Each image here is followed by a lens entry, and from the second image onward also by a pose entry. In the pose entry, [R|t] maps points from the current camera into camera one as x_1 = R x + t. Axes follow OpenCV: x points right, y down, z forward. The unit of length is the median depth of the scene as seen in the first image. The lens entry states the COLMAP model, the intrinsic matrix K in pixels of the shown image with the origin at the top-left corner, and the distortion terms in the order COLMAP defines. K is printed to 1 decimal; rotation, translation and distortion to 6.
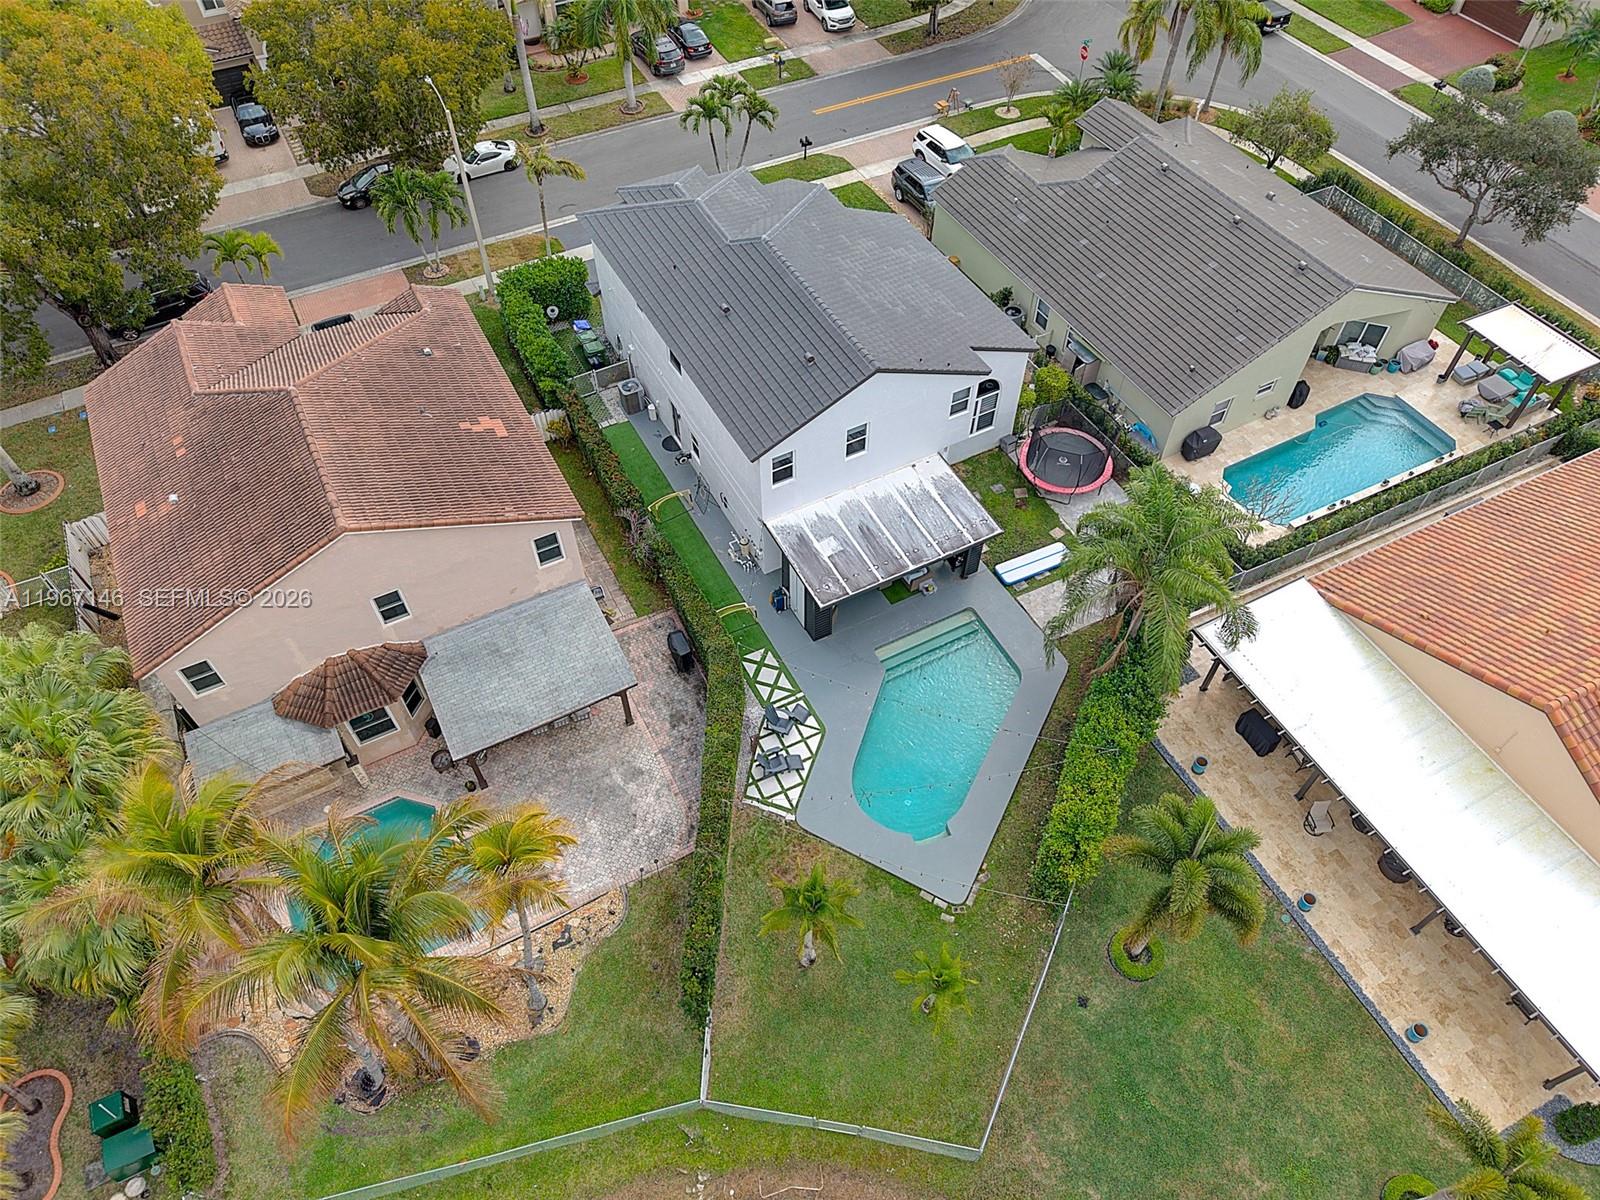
lens RADIAL K [[1070.4, 0, 801.4], [0, 1070.4, 595.5], [0, 0, 1]] dist [0.021347, -0.020994]
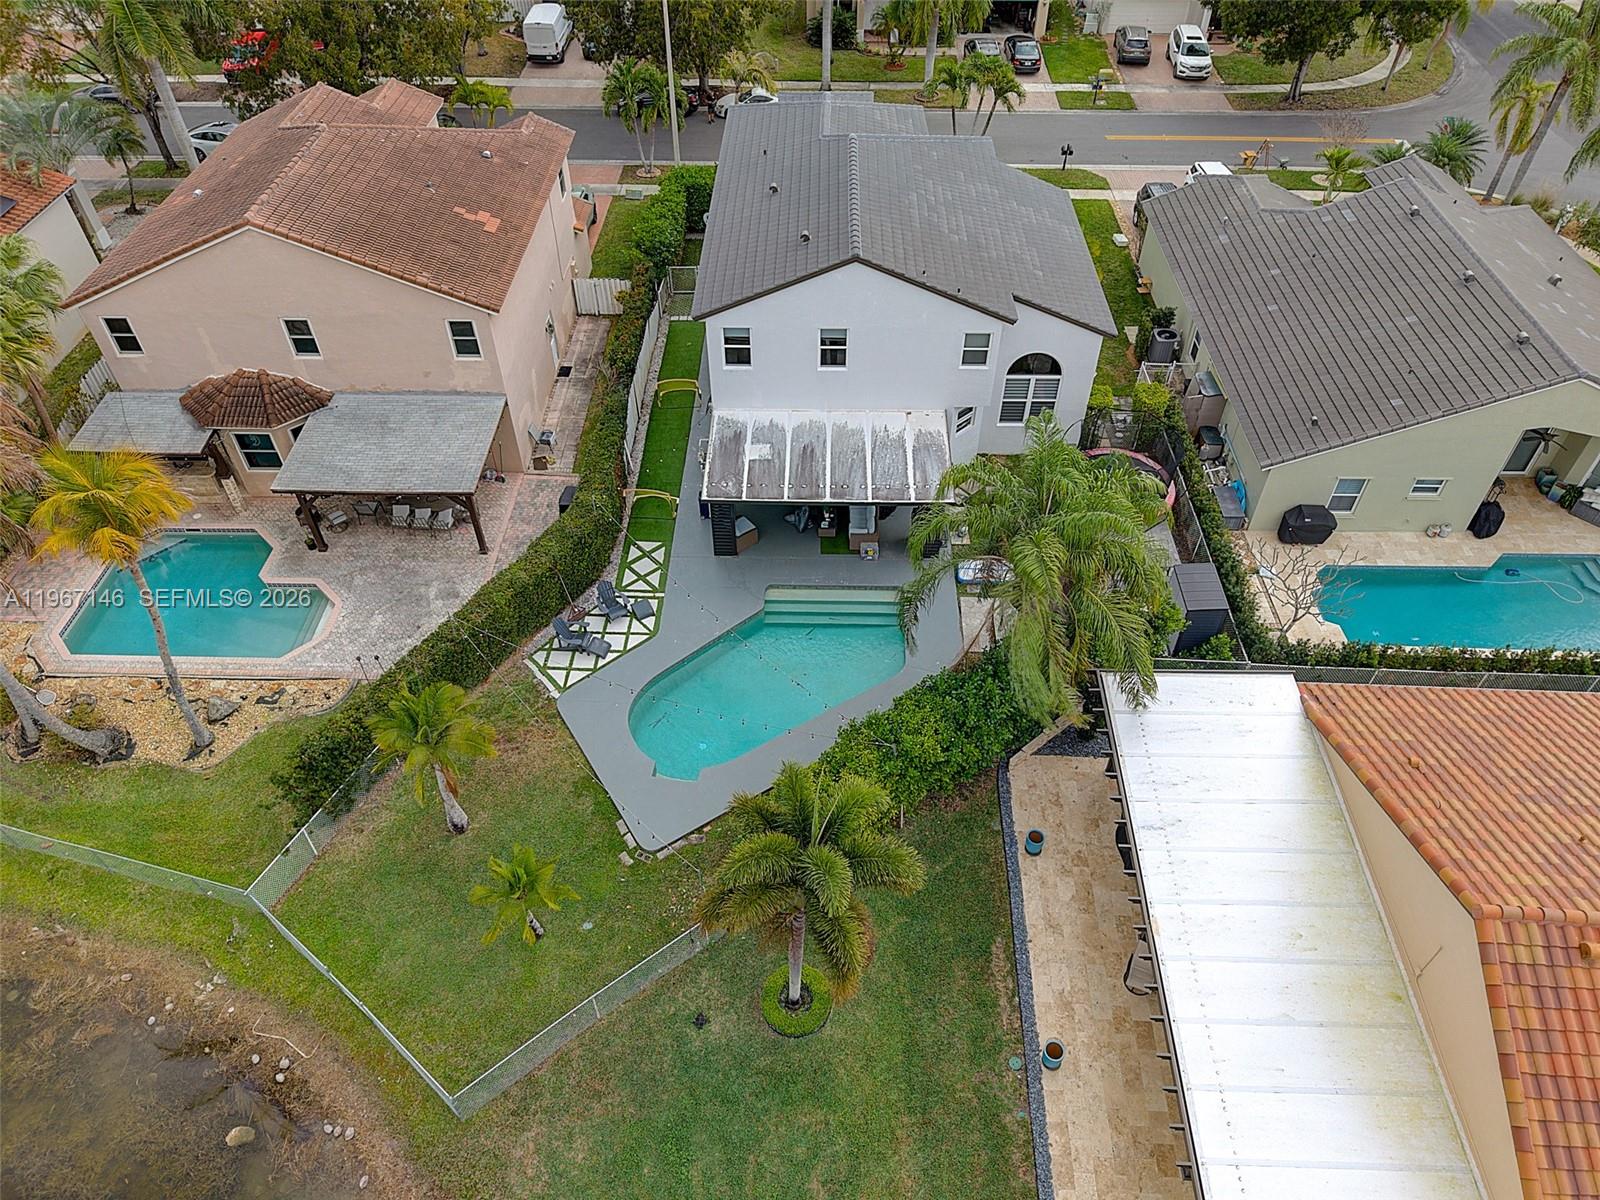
lens RADIAL K [[1070.4, 0, 800.5], [0, 1070.4, 602.7], [0, 0, 1]] dist [0.021347, -0.020994]
pose [[0.872586, 0.344280, -0.346505, 0.423882], [-0.380882, 0.923697, -0.041390, 0.096058], [0.305815, 0.168094, 0.937135, 0.228456]]
